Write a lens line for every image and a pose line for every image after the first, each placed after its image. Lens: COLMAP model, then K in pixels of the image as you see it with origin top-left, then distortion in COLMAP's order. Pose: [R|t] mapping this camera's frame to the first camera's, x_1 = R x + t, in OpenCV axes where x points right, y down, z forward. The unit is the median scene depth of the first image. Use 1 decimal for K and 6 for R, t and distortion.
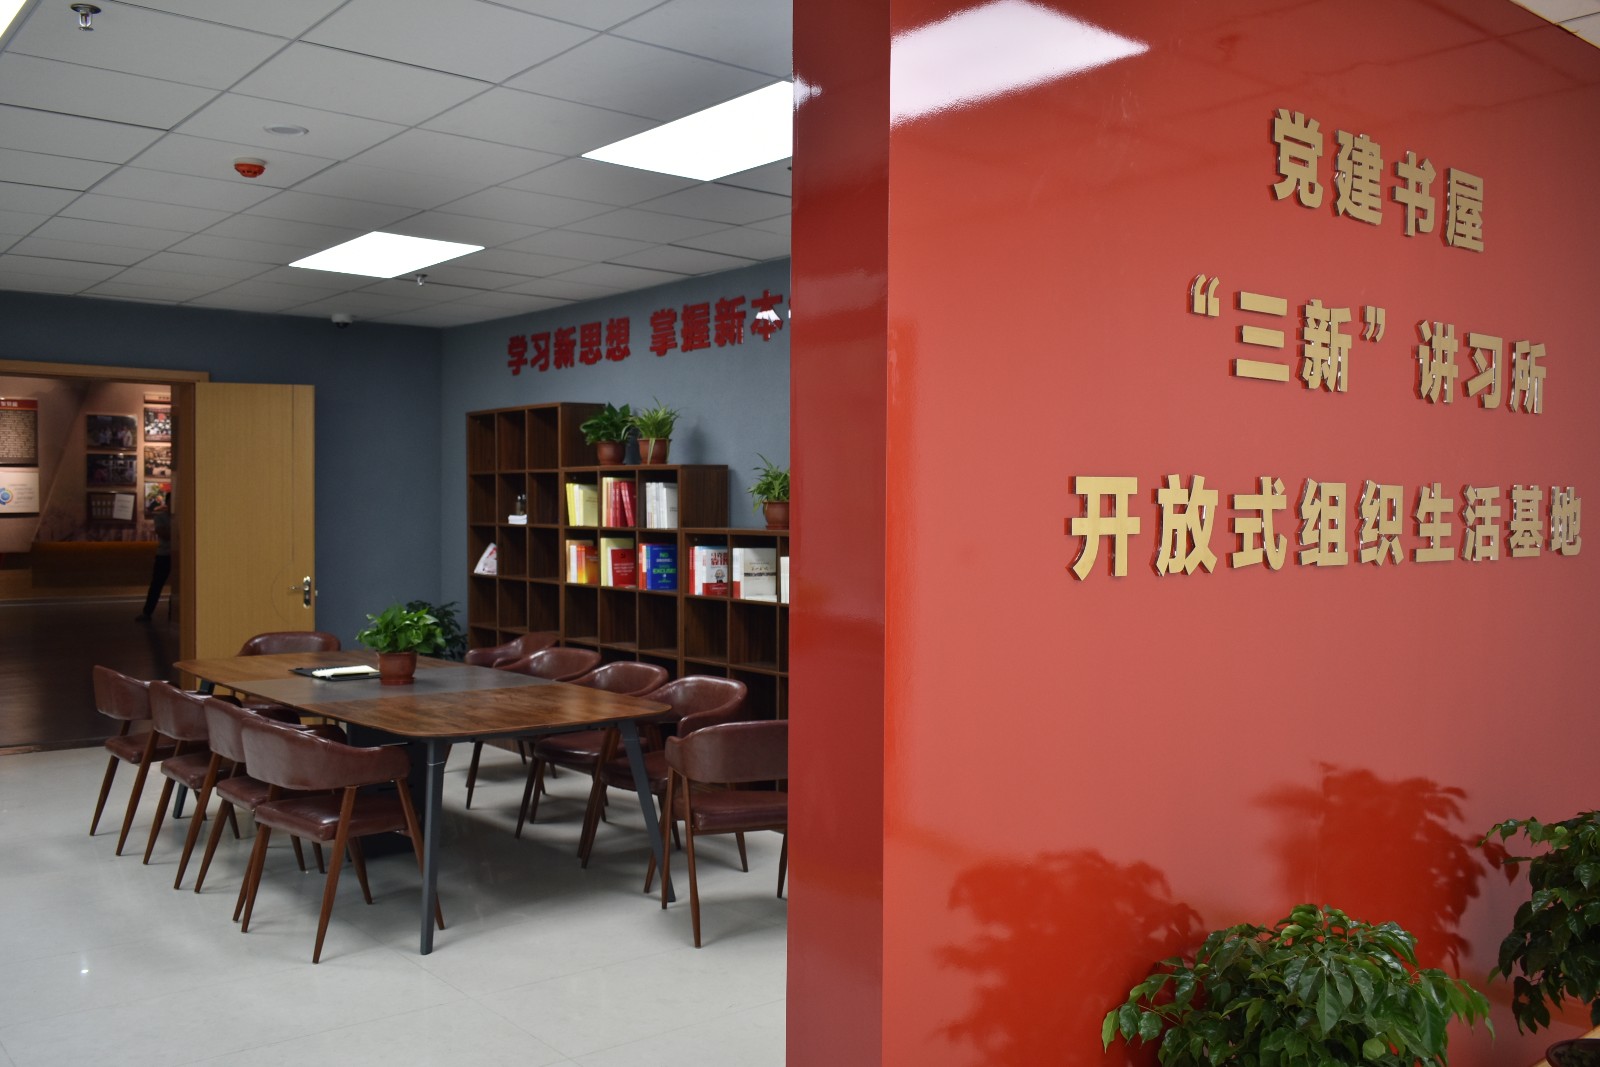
lens RADIAL K [[1359.8, 0, 800.0], [0, 1359.8, 533.5], [0, 0, 1]] dist [-0.002133, -0.000498]
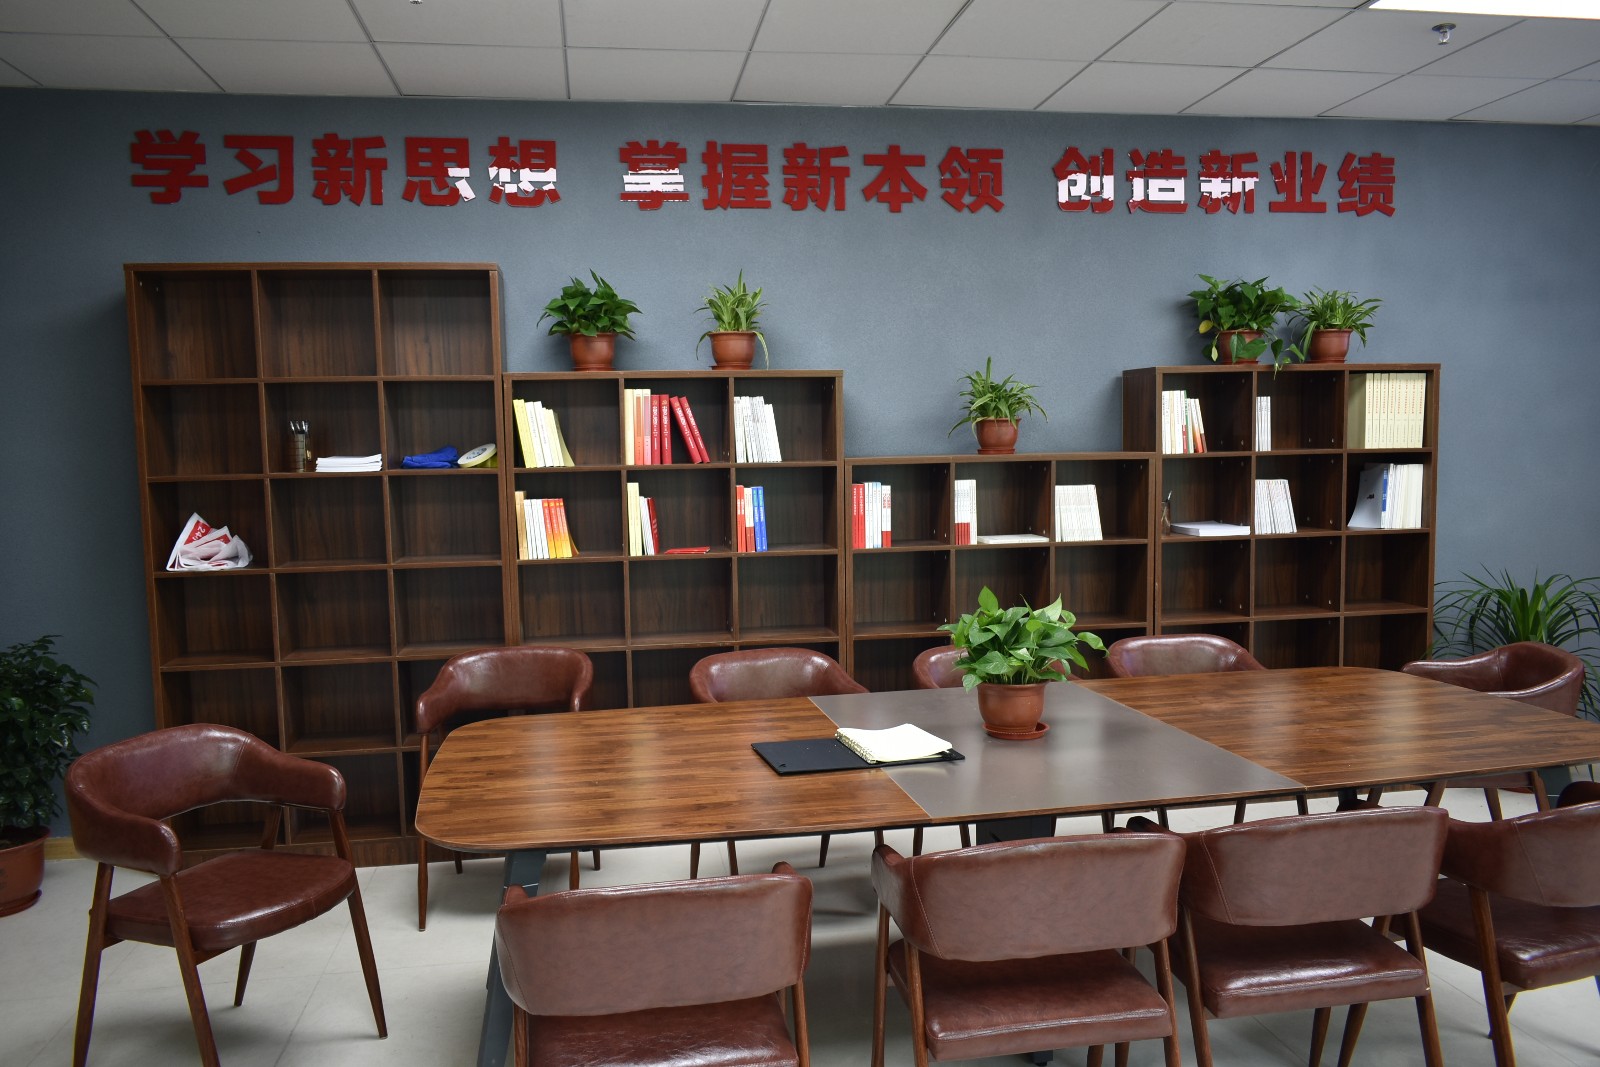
lens RADIAL K [[1237.1, 0, 796.7], [0, 1237.1, 539.5], [0, 0, 1]] dist [-0.015673, -0.000224]
pose [[0.503012, -0.083645, 0.860222, -0.612419], [0.042852, 0.996495, 0.071838, -0.008789], [-0.863216, 0.000727, 0.504834, 0.634778]]
